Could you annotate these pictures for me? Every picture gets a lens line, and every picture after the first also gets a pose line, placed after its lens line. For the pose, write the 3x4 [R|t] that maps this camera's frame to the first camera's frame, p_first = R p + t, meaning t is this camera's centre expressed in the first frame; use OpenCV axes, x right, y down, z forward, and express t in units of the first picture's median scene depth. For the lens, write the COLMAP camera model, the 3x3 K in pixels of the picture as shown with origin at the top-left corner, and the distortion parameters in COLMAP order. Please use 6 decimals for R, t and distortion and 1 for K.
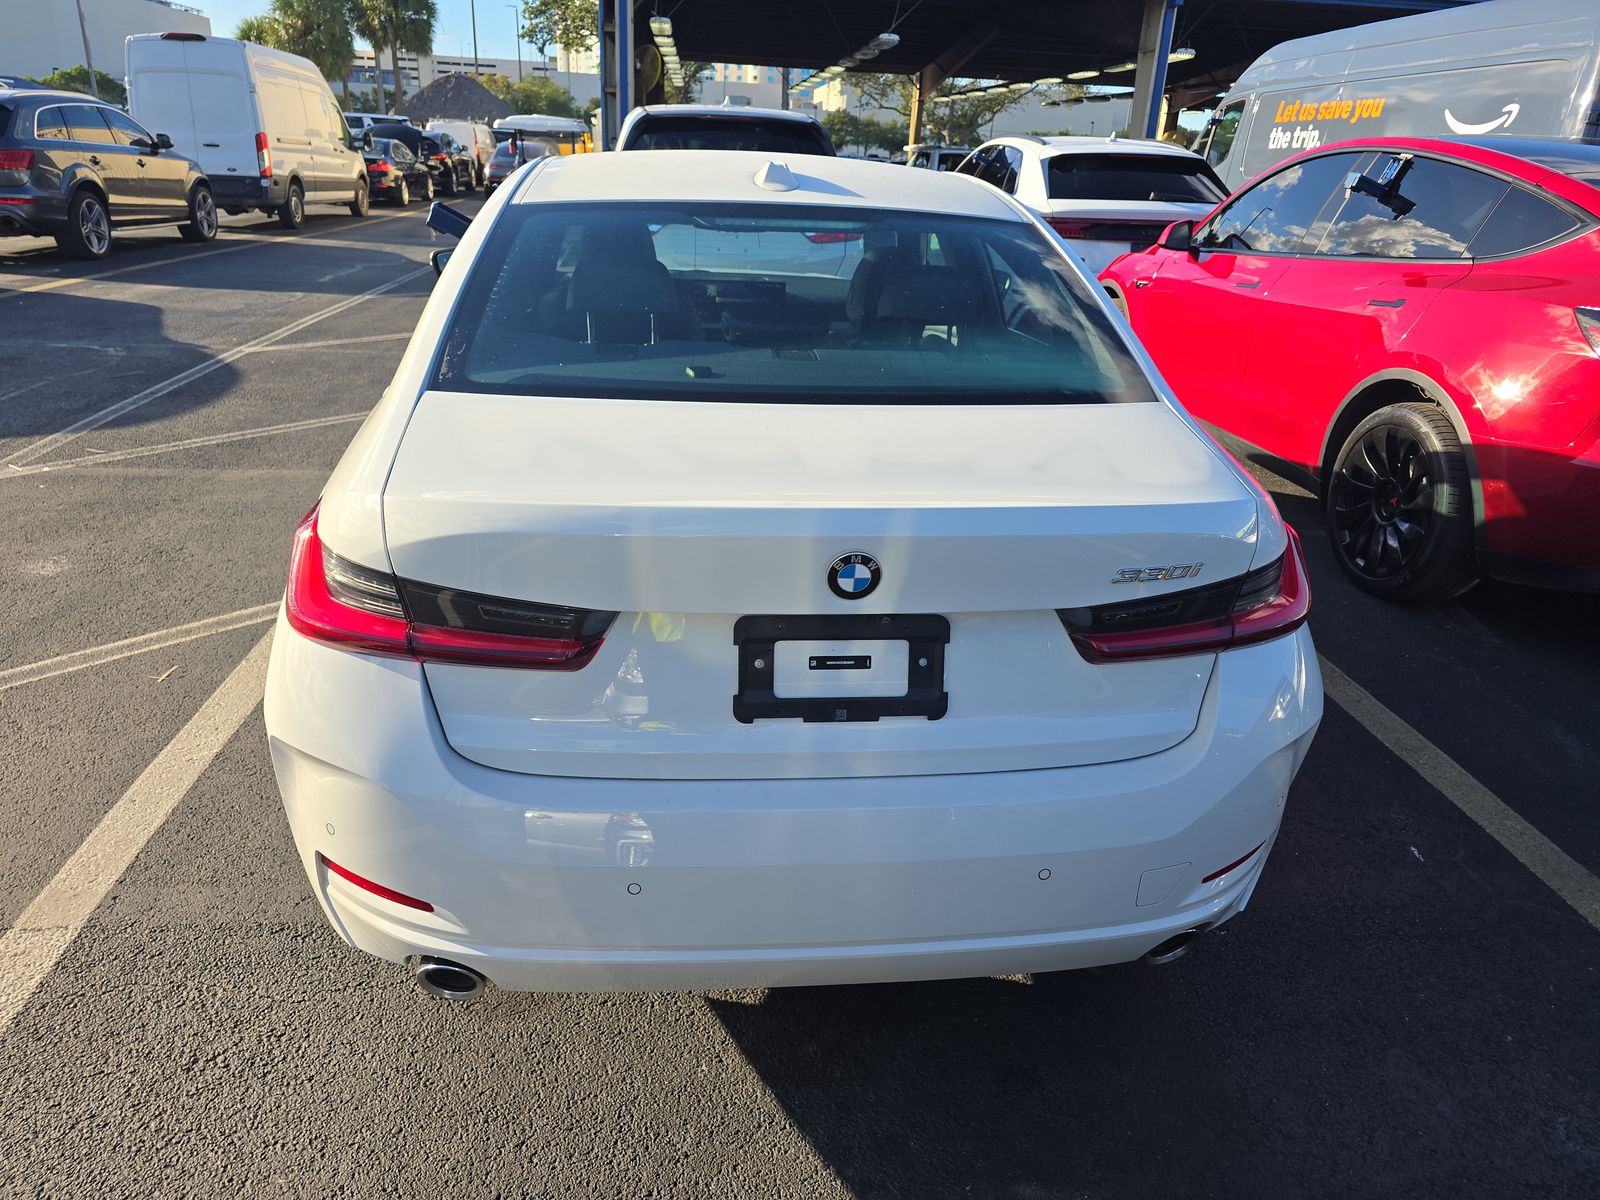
lens RADIAL K [[1060.9, 0, 800.0], [0, 1060.9, 600.0], [0, 0, 1]] dist [0.033897, -0.032220]
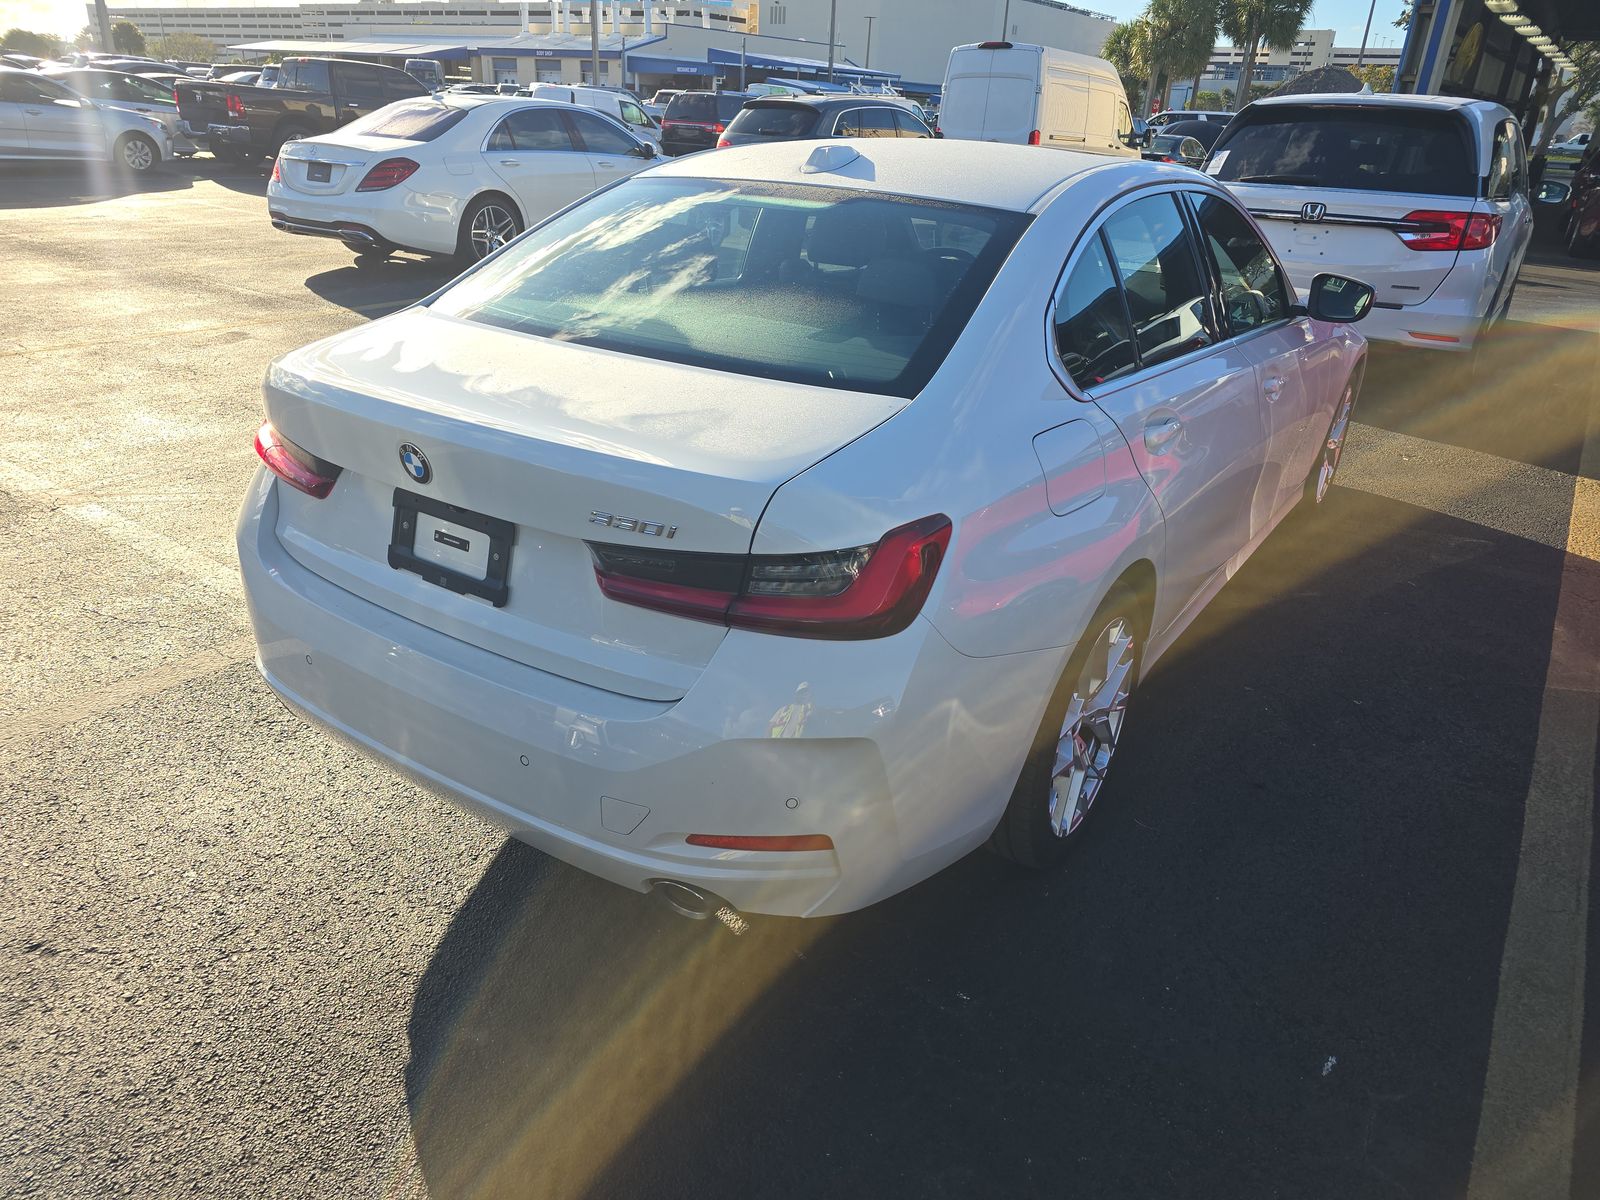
lens RADIAL K [[1106.7, 0, 799.6], [0, 1106.7, 573.3], [0, 0, 1]] dist [0.028081, -0.035873]
pose [[0.758862, 0.236183, -0.606915, 0.155387], [-0.255769, 0.965127, 0.055780, -0.010989], [0.598925, 0.112901, 0.792807, 0.029202]]
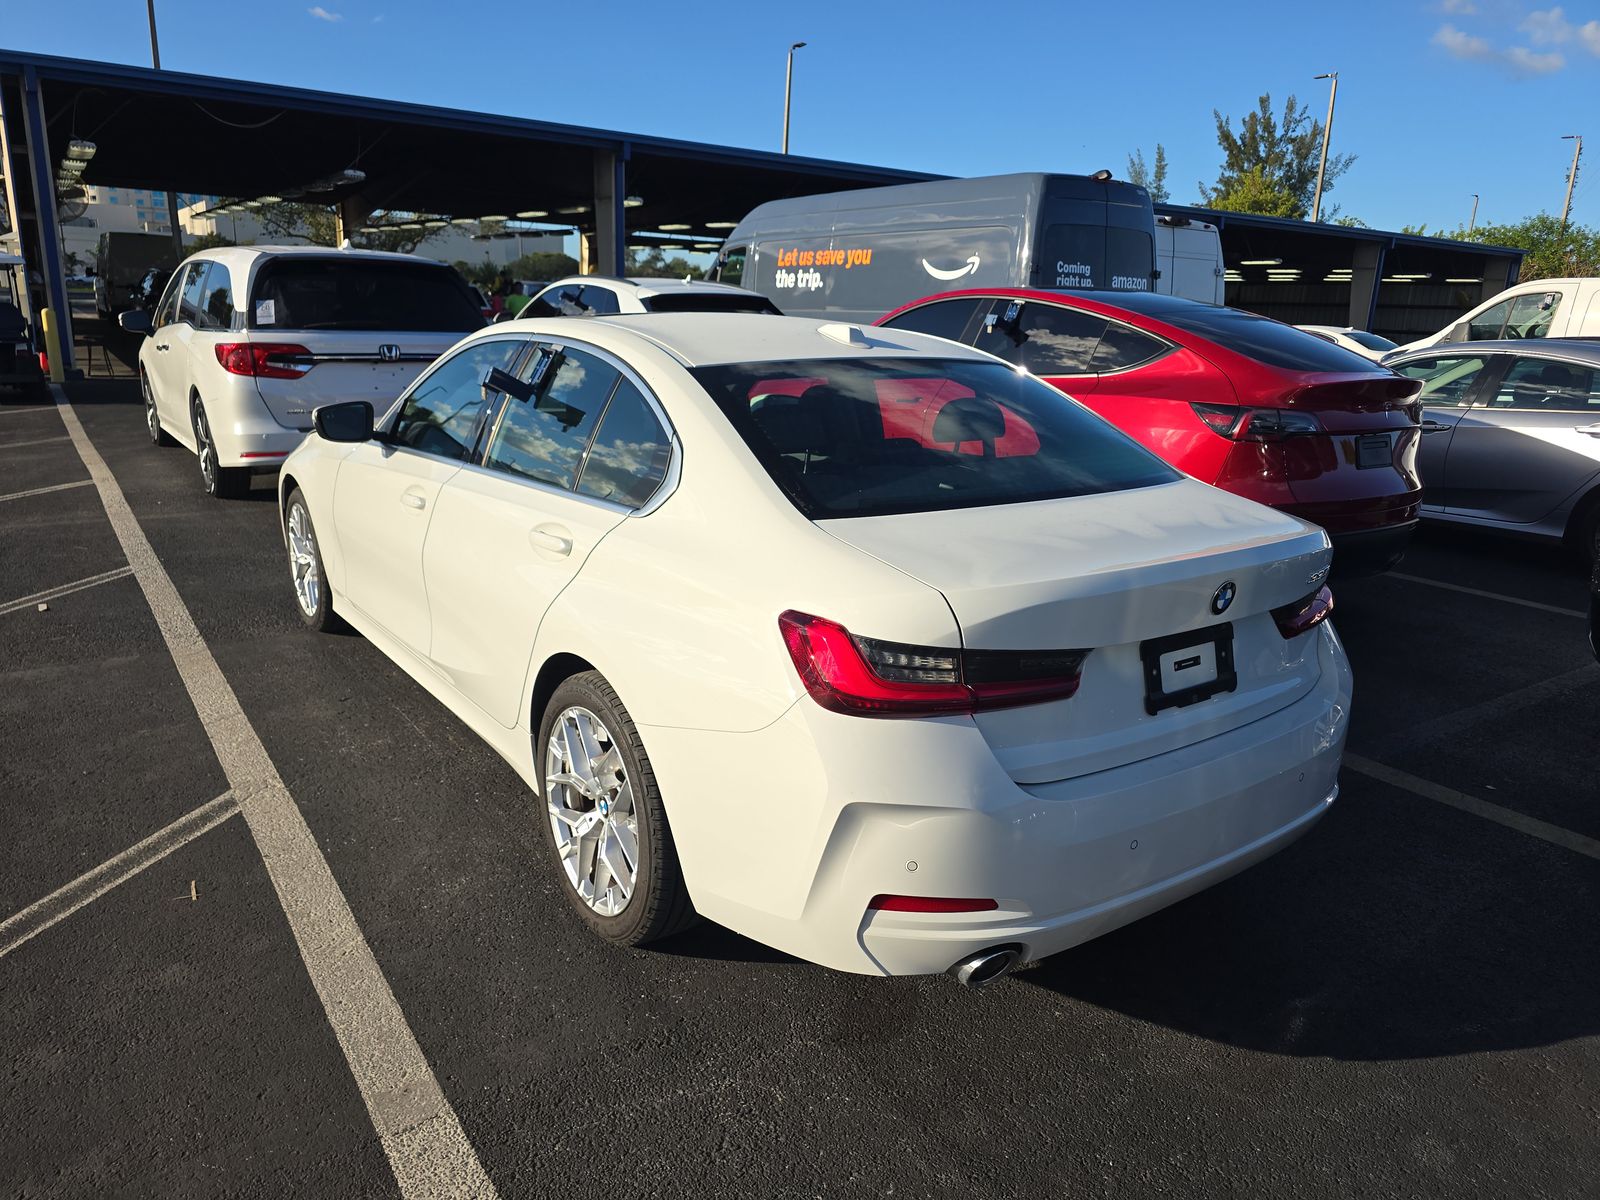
lens RADIAL K [[1060.9, 0, 800.0], [0, 1060.9, 600.0], [0, 0, 1]] dist [0.033897, -0.032220]
pose [[0.874046, -0.139314, 0.465441, -0.148703], [0.187968, 0.980369, -0.059543, -0.005335], [-0.448009, 0.139532, 0.883074, -0.009371]]
